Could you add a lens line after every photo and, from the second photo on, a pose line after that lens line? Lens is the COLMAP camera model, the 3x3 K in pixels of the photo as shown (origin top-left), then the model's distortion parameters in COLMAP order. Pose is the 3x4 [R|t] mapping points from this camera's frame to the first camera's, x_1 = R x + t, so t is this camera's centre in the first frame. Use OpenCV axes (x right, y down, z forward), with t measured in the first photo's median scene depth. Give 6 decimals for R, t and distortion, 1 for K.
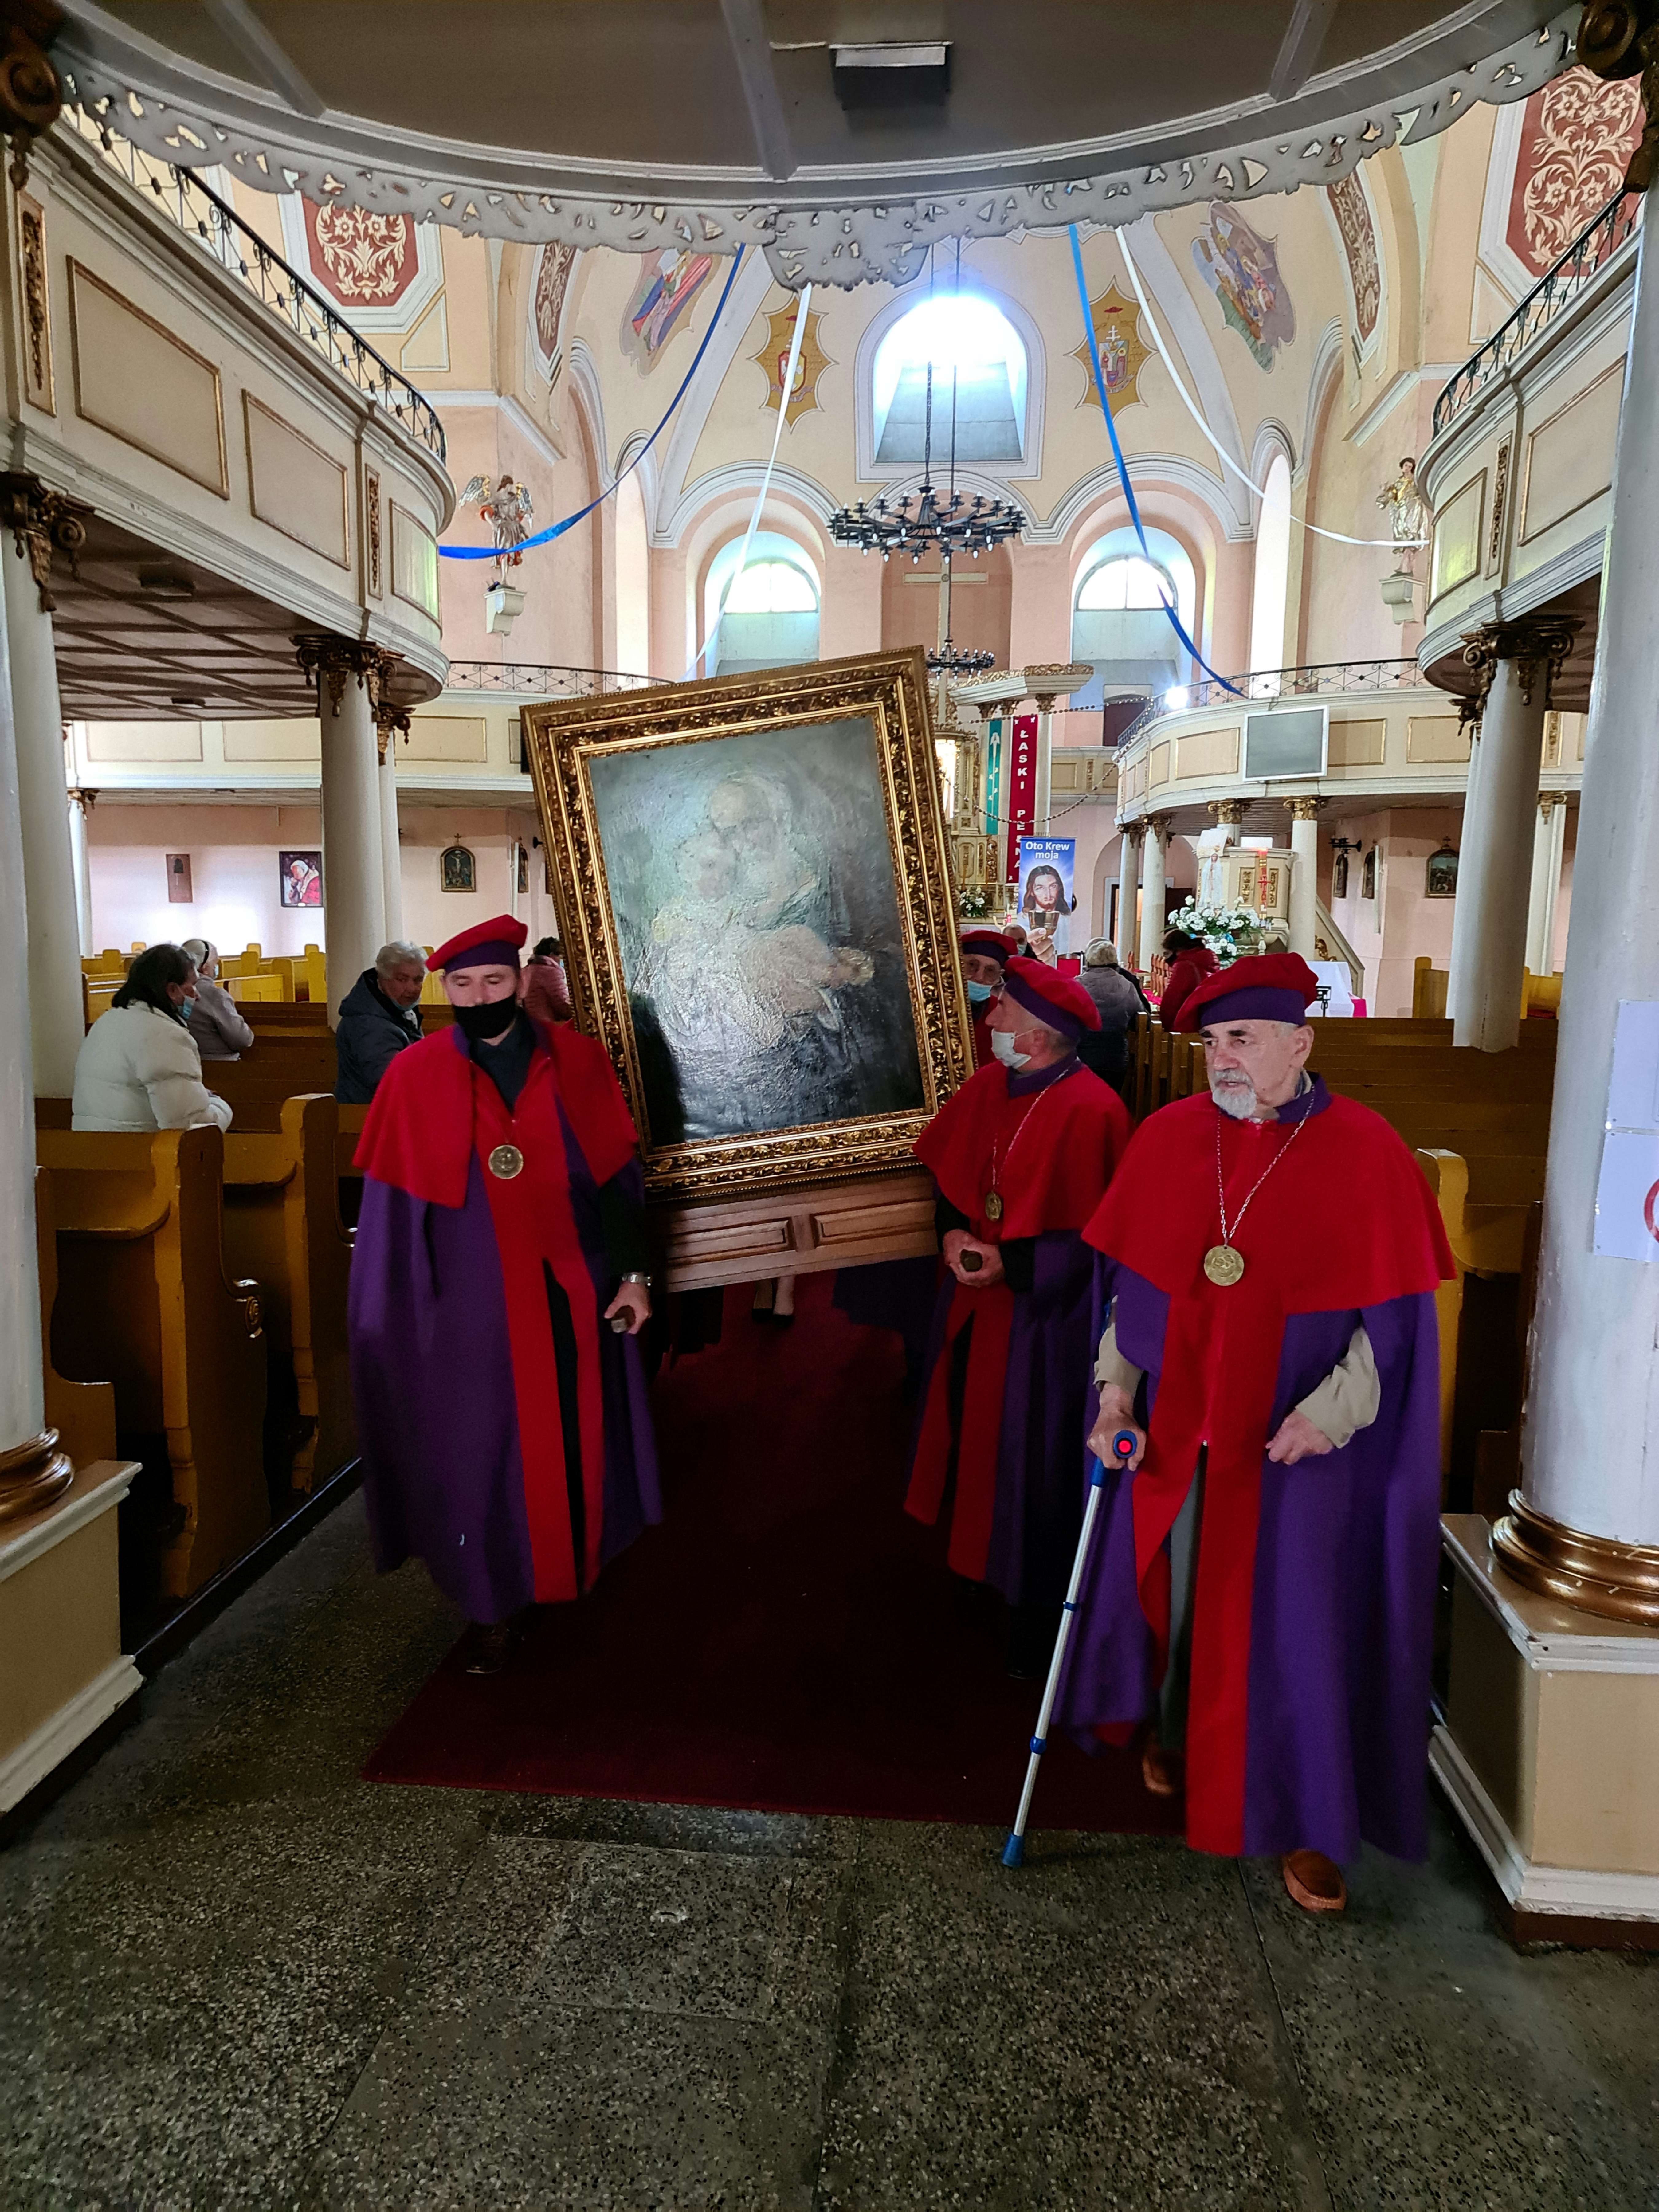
lens RADIAL K [[1599.5, 0, 835.2], [0, 1599.5, 1108.3], [0, 0, 1]] dist [0.033812, -0.005753]
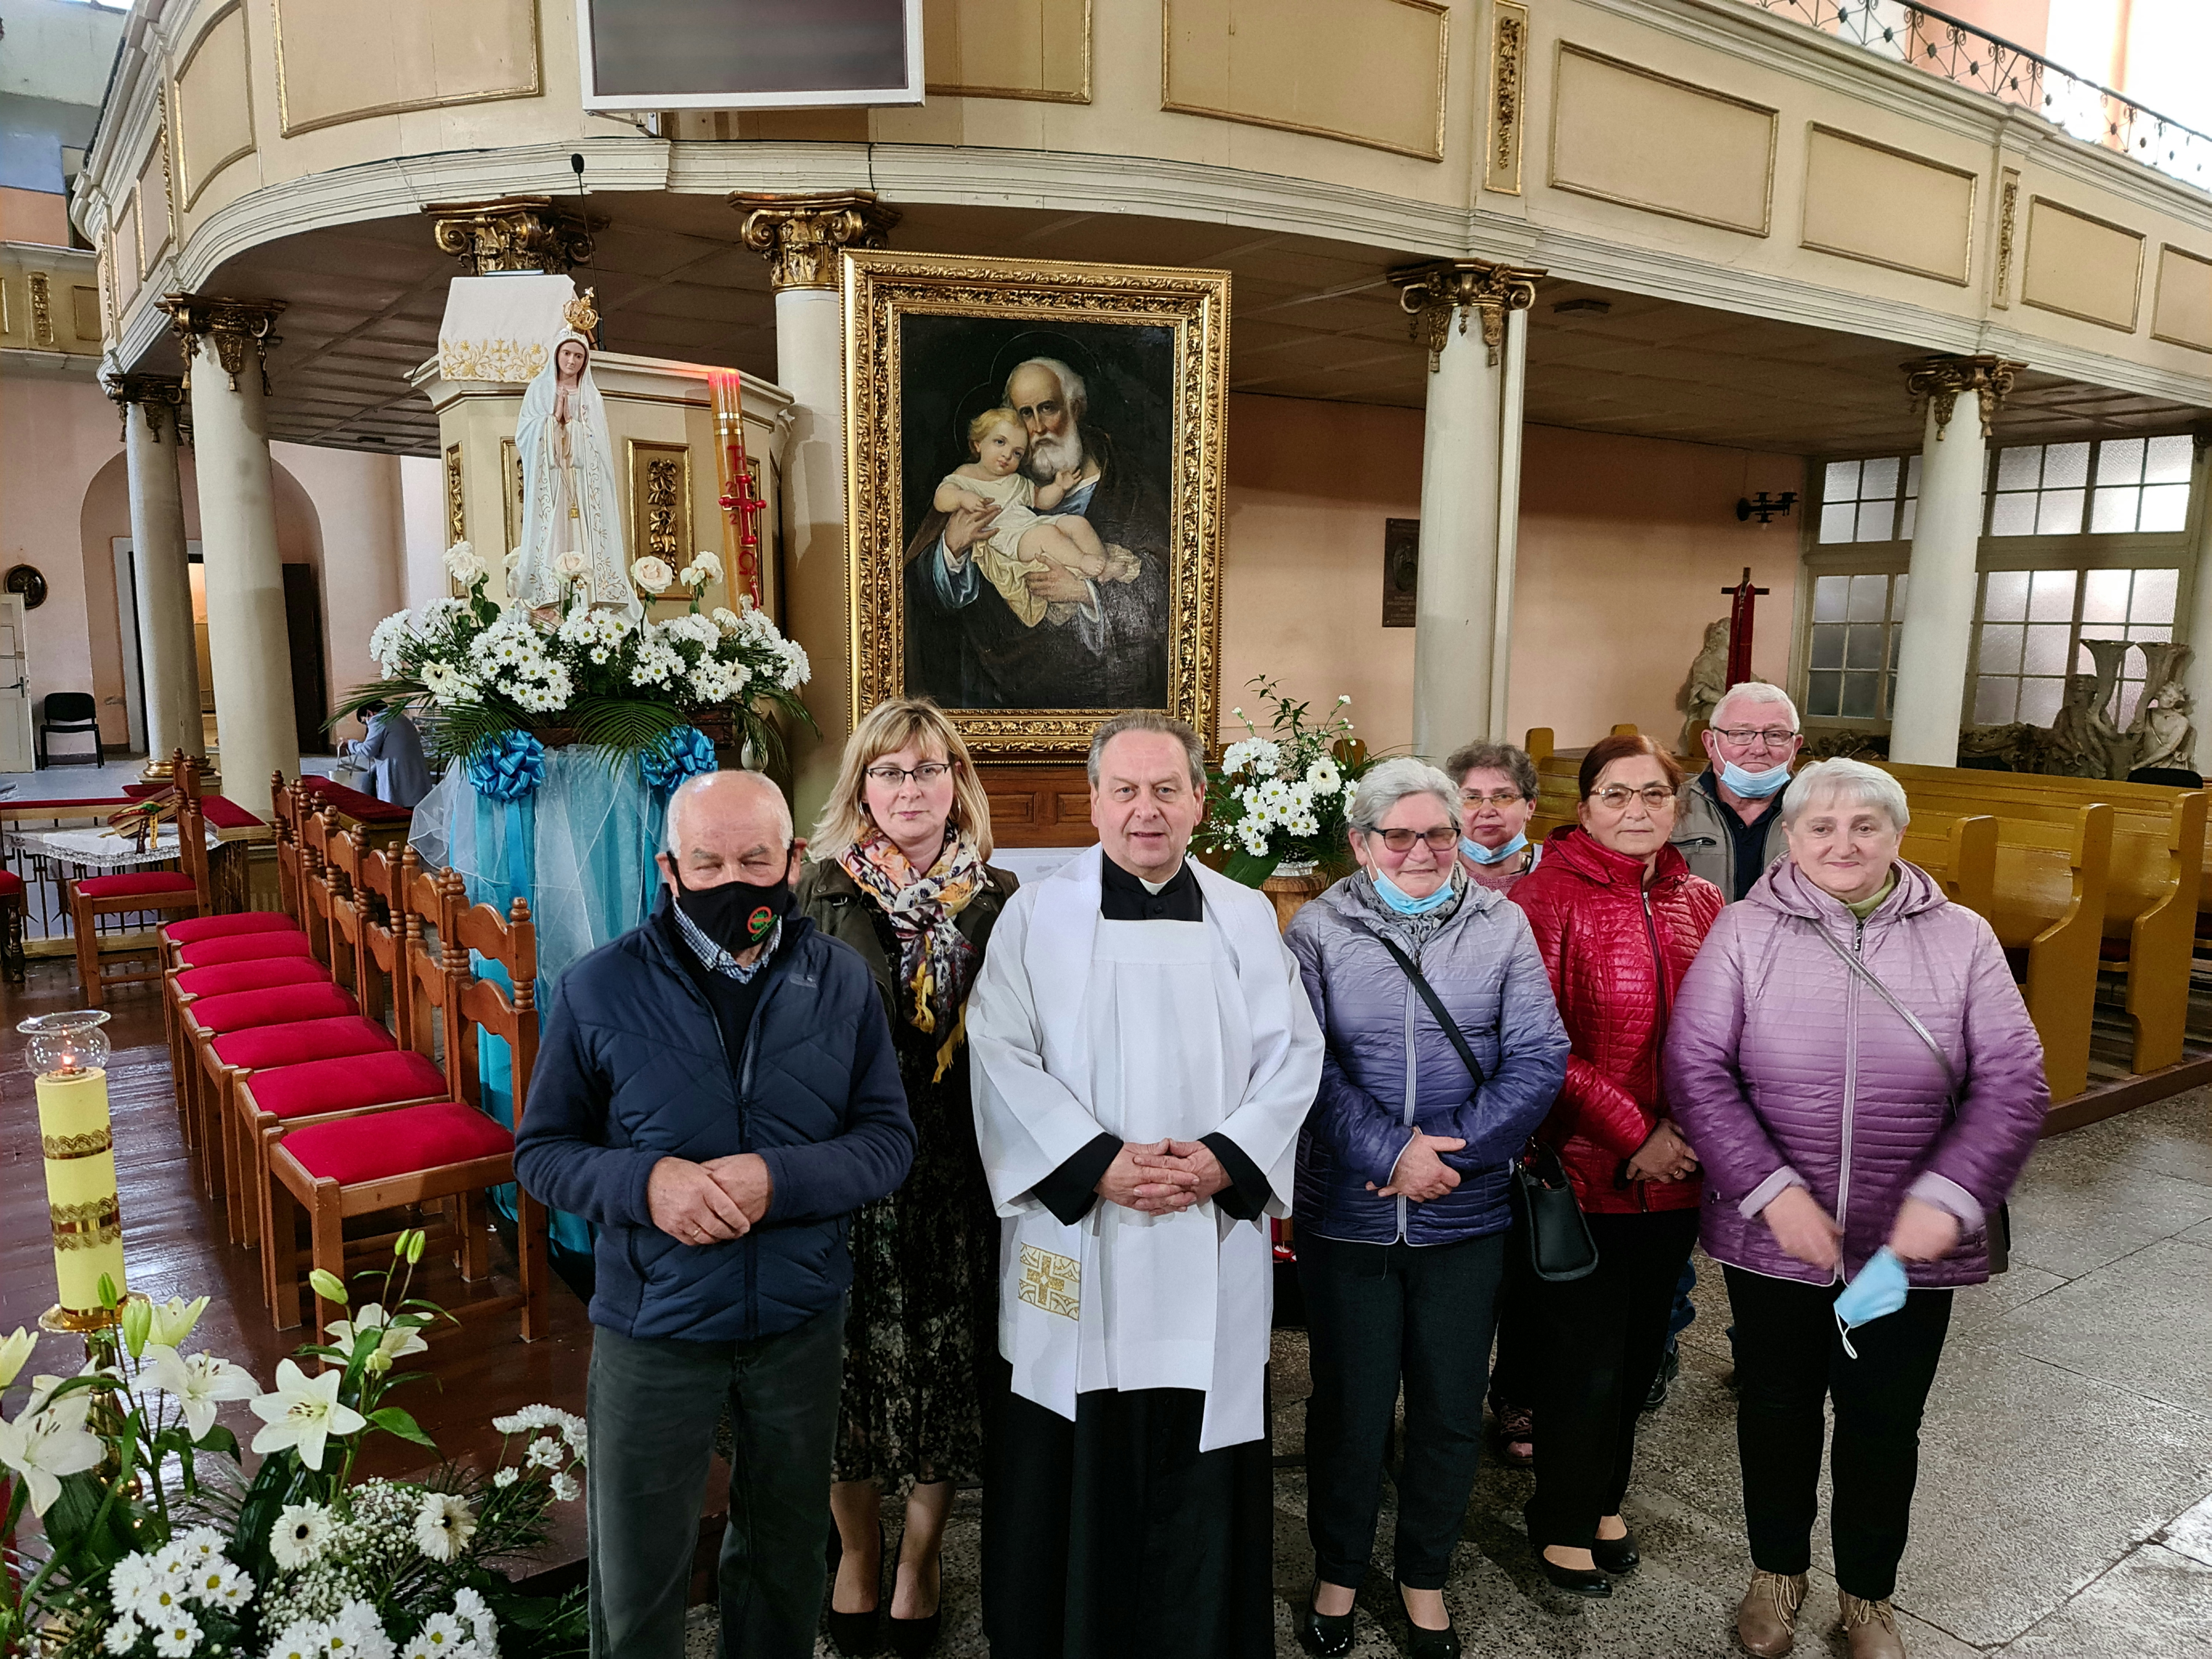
lens RADIAL K [[1599.5, 0, 1115.5], [0, 1599.5, 831.9], [0, 0, 1]] dist [0.033812, -0.005753]
pose [[0.764549, -0.099365, 0.636860, 0.139501], [0.079826, 0.995036, 0.059418, -0.094869], [-0.639603, 0.005410, 0.768686, 0.736578]]
